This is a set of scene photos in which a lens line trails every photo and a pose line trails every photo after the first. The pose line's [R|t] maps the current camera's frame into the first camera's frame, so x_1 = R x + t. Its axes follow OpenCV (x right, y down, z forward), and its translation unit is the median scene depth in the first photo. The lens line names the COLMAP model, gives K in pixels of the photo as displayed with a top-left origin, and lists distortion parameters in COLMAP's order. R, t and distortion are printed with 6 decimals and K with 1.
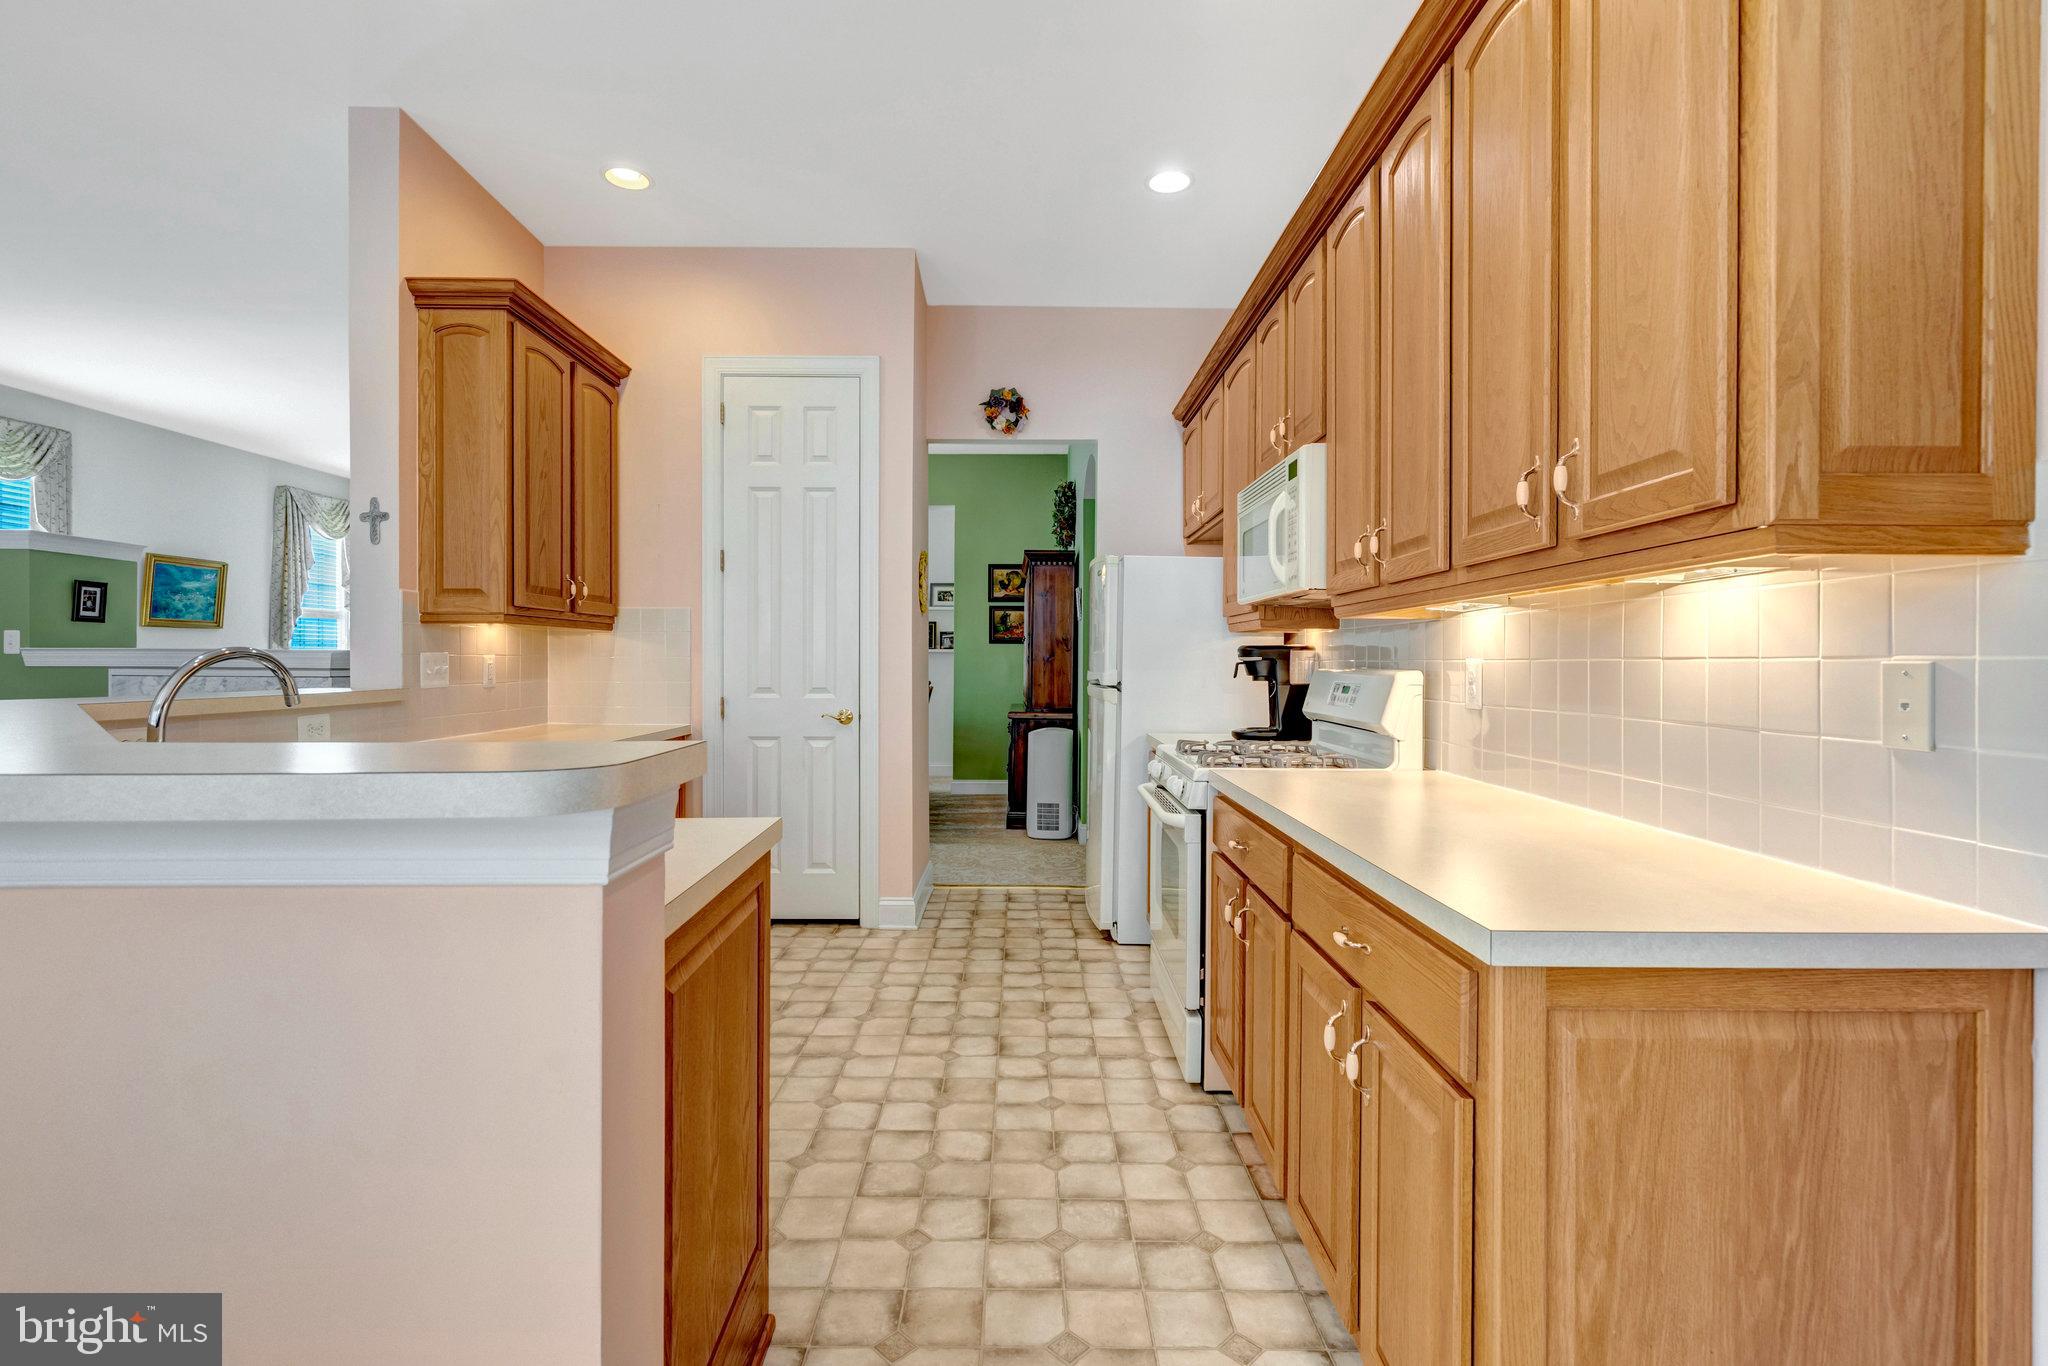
lens RADIAL K [[942.7, 0, 1021.2], [0, 942.7, 674.6], [0, 0, 1]] dist [-0.007002, 0.001465]
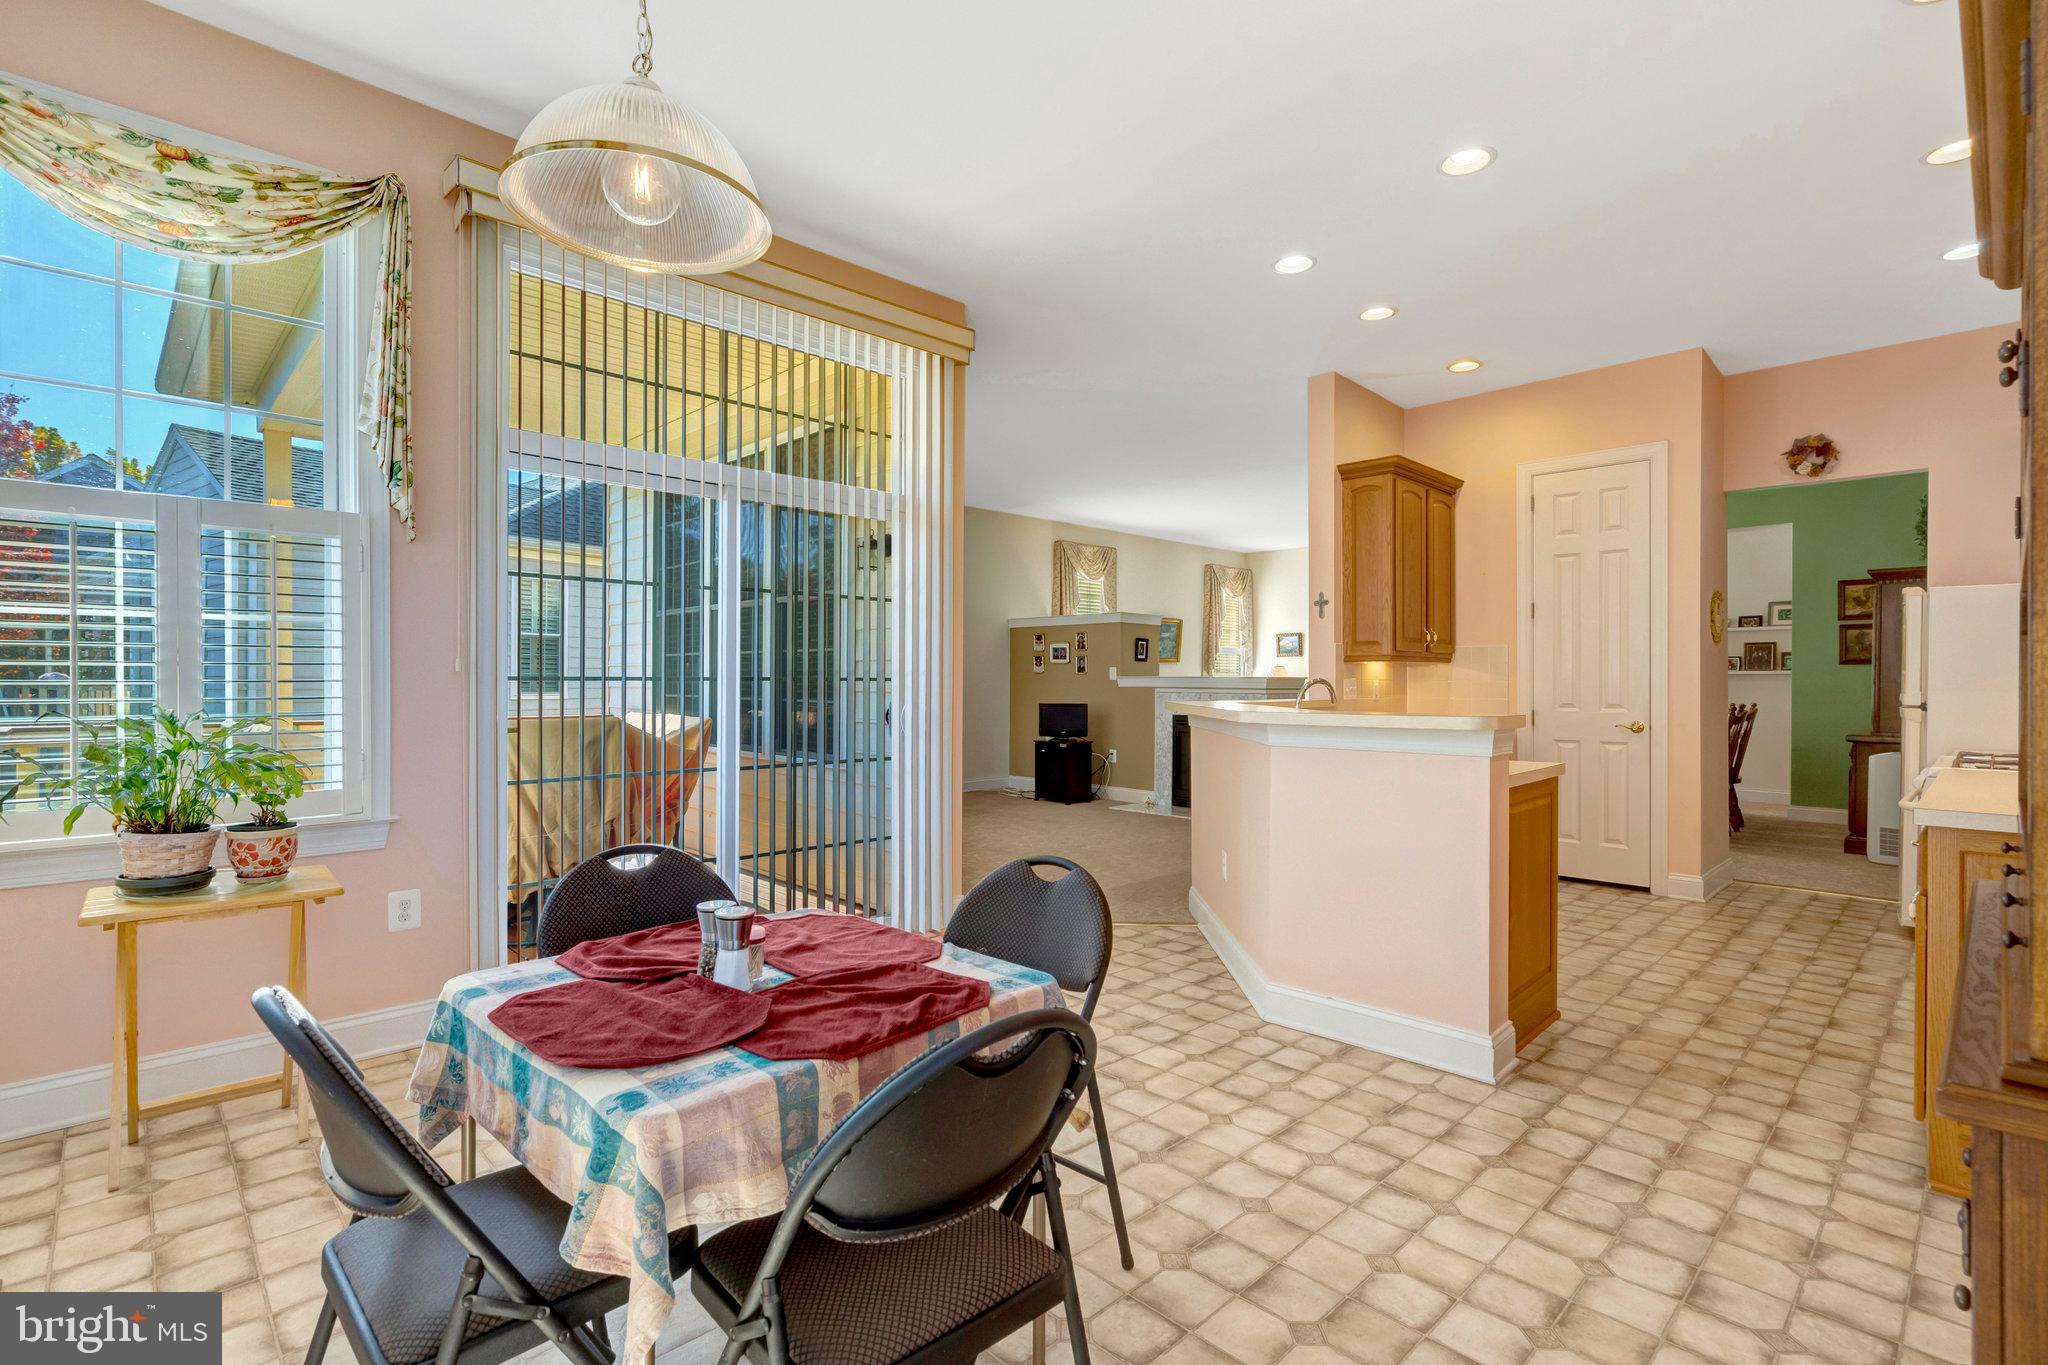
lens RADIAL K [[942.7, 0, 1021.2], [0, 942.7, 674.1], [0, 0, 1]] dist [-0.007002, 0.001465]
pose [[0.692091, -0.007403, -0.721772, 0.156639], [-0.009809, 0.999759, -0.019660, 0.005743], [0.721743, 0.020687, 0.691851, -0.488651]]
